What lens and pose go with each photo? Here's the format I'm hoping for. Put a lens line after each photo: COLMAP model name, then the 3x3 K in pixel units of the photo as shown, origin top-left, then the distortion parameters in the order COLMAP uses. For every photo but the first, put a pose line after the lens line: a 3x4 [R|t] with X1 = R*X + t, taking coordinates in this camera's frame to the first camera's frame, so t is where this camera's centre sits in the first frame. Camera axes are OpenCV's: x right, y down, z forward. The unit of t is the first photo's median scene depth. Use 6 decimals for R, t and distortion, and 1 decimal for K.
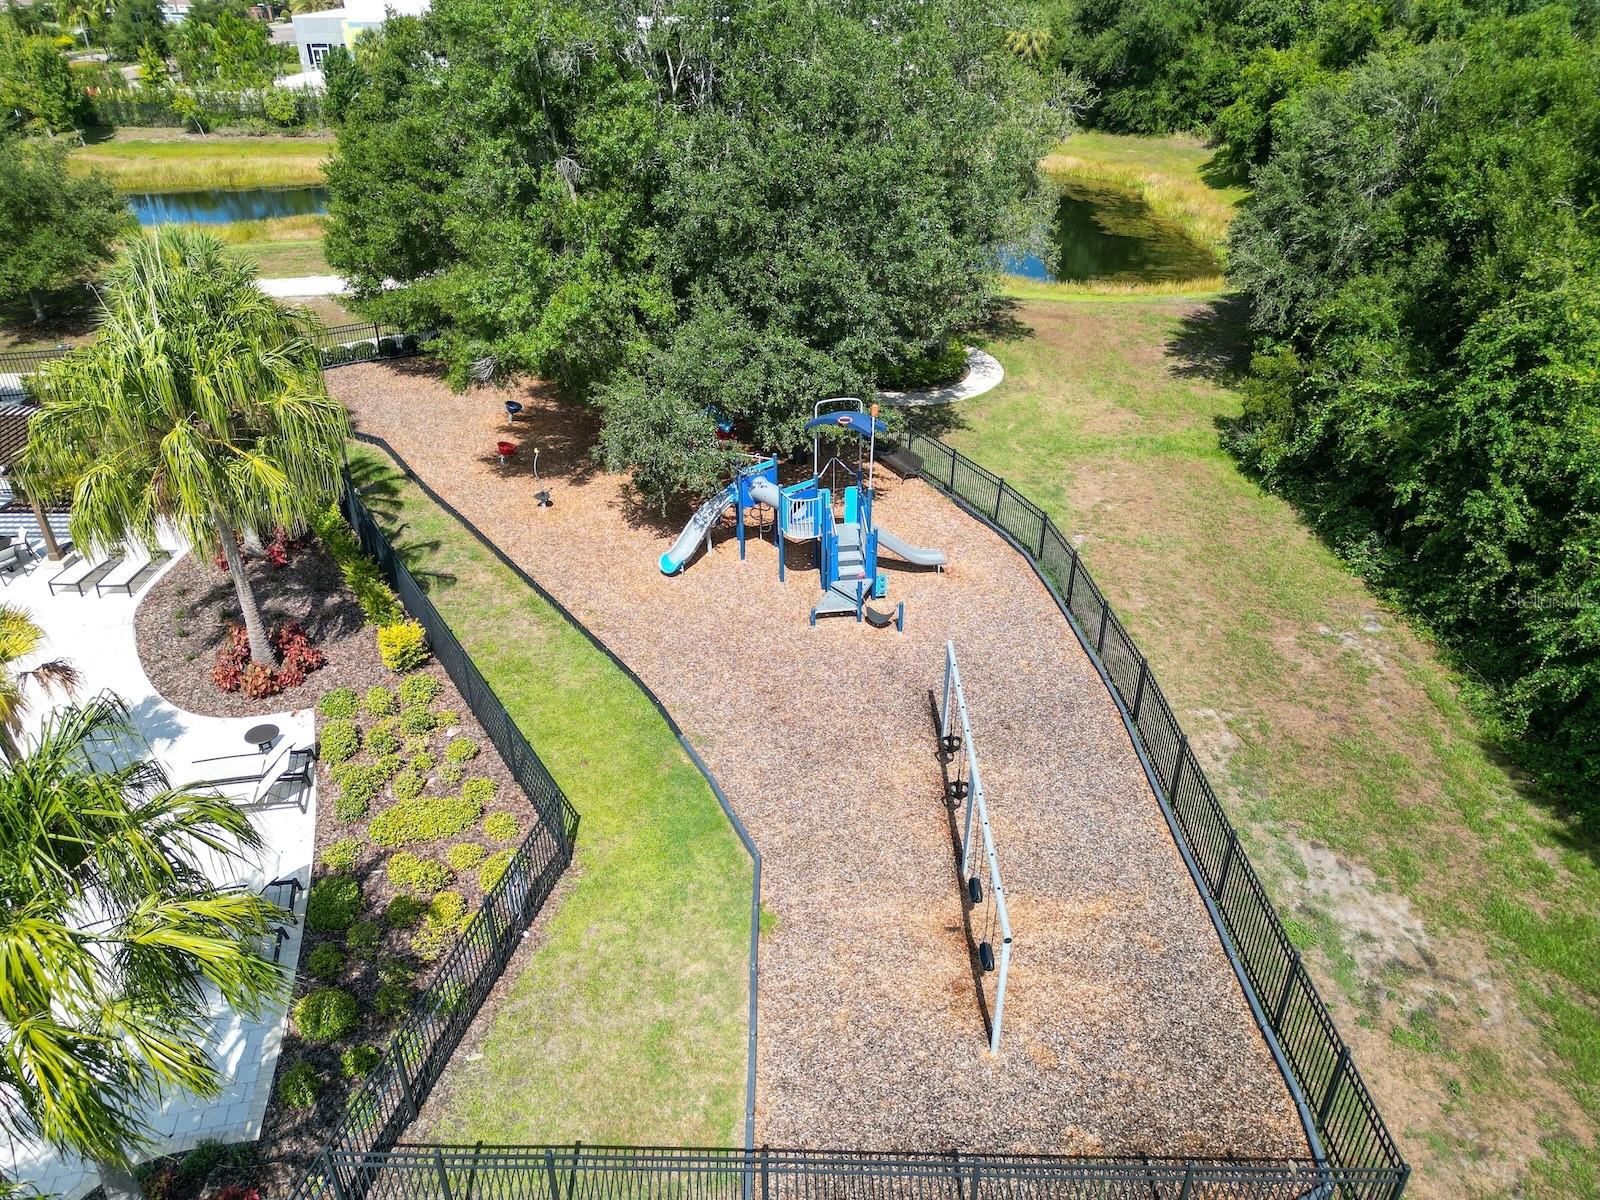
lens RADIAL K [[1140.4, 0, 808.6], [0, 1140.4, 597.6], [0, 0, 1]] dist [0.048710, -0.035791]
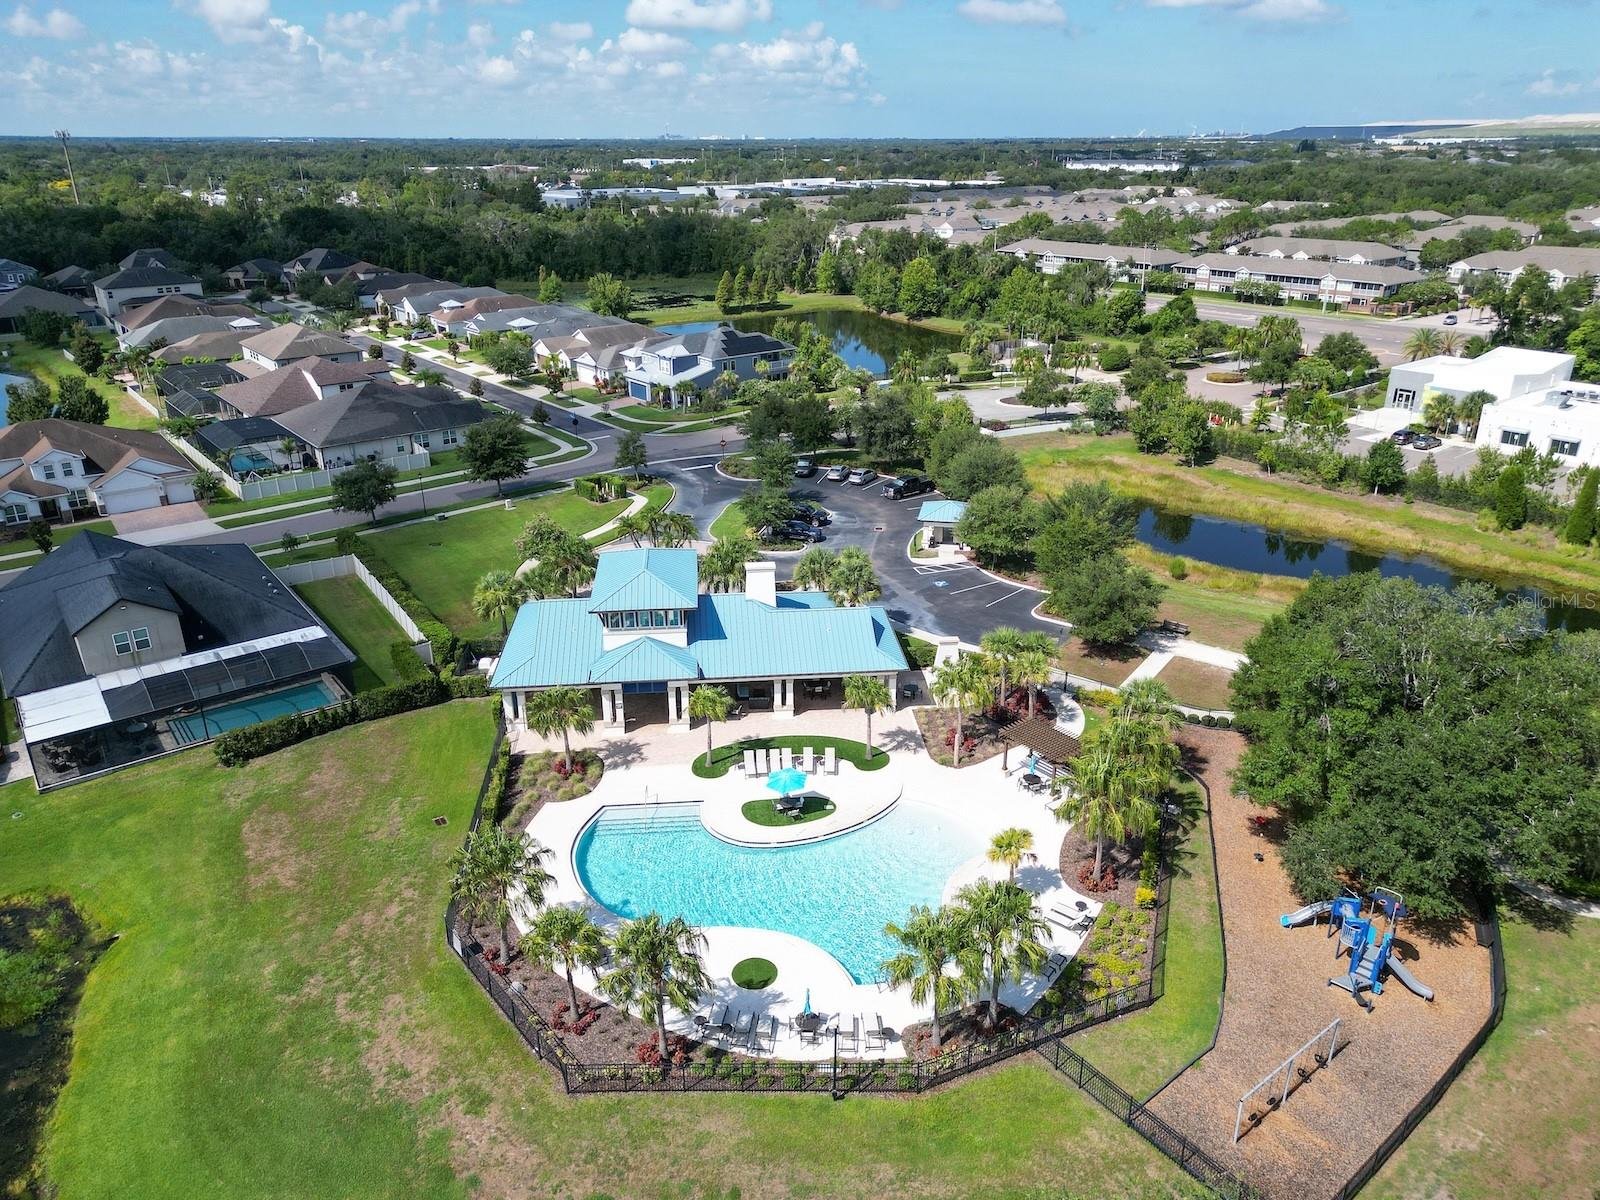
lens RADIAL K [[1140.4, 0, 808.6], [0, 1140.4, 597.6], [0, 0, 1]] dist [0.048710, -0.035791]
pose [[0.627188, 0.300680, -0.718489, 0.562613], [-0.396523, 0.917249, 0.037724, -0.259826], [0.670376, 0.261237, 0.694515, -0.995893]]
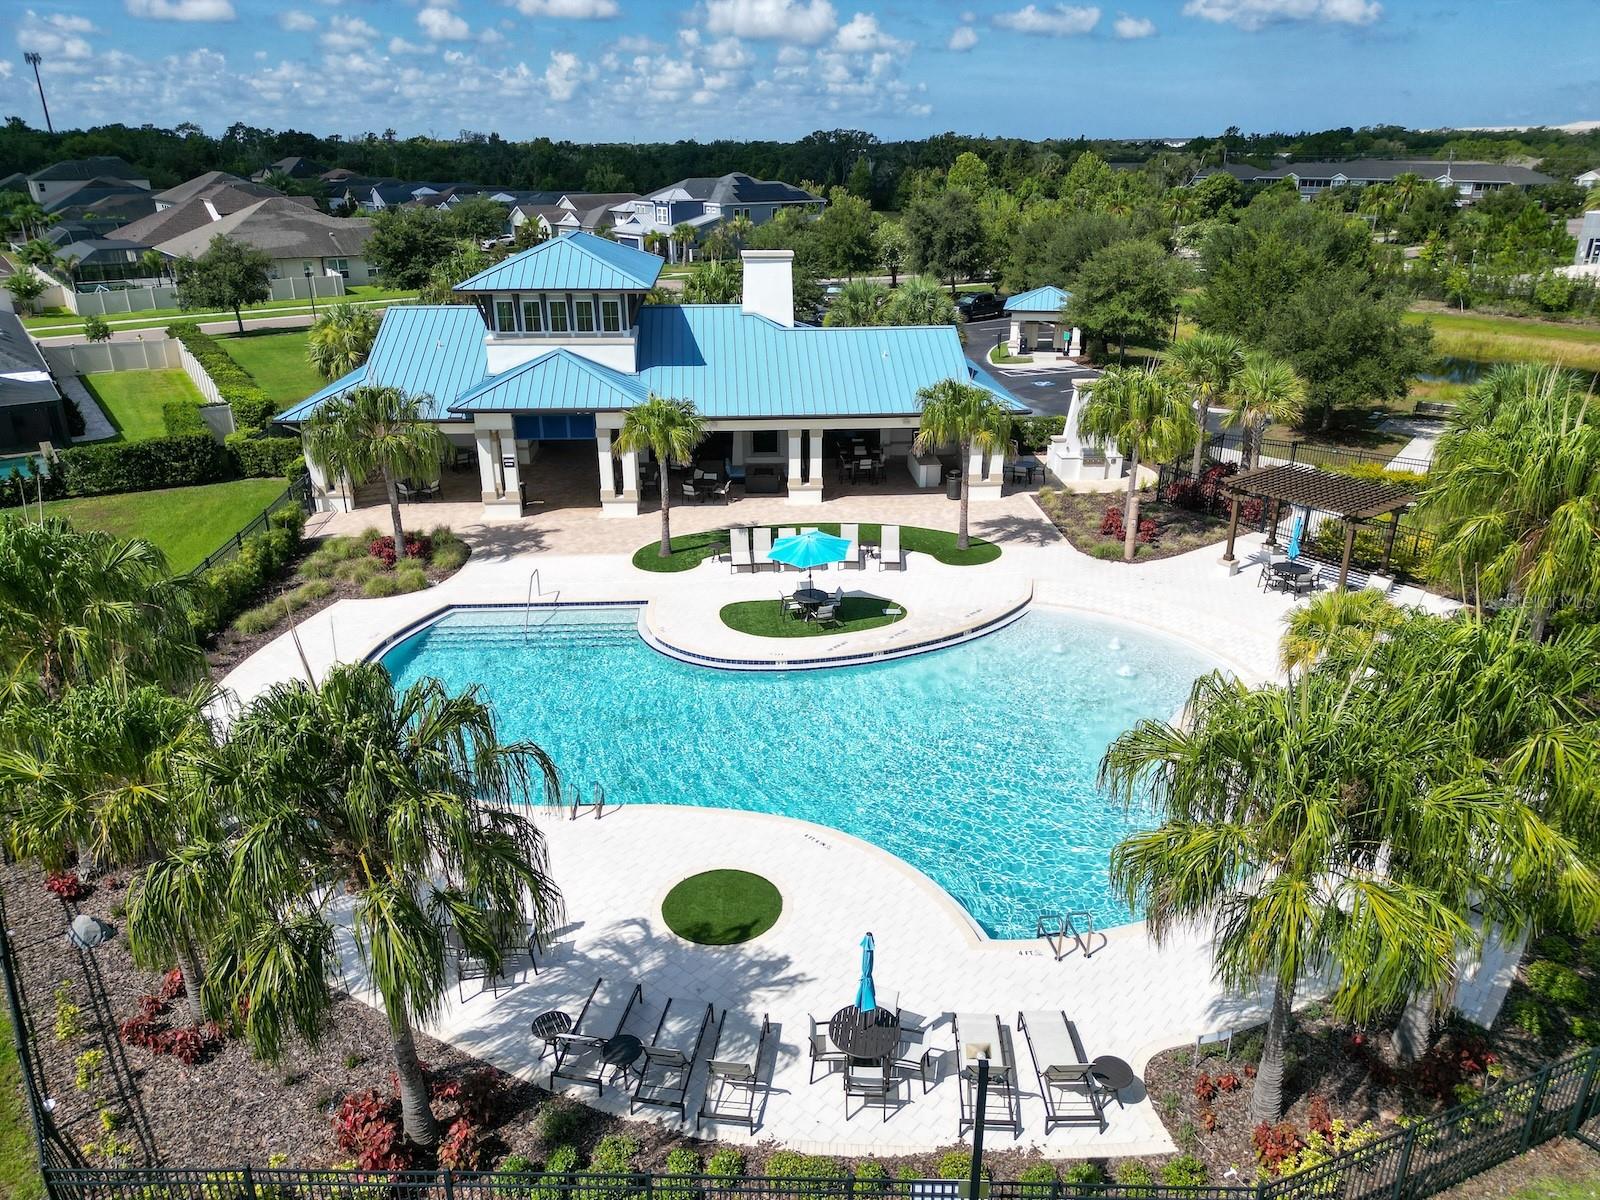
lens RADIAL K [[1153.5, 0, 800.0], [0, 1153.5, 600.0], [0, 0, 1]] dist [0.013300, 0.001462]
pose [[0.603542, 0.300775, -0.738425, -0.062564], [-0.401726, 0.914691, 0.044226, 0.127960], [0.688733, 0.269952, 0.672884, -0.206473]]
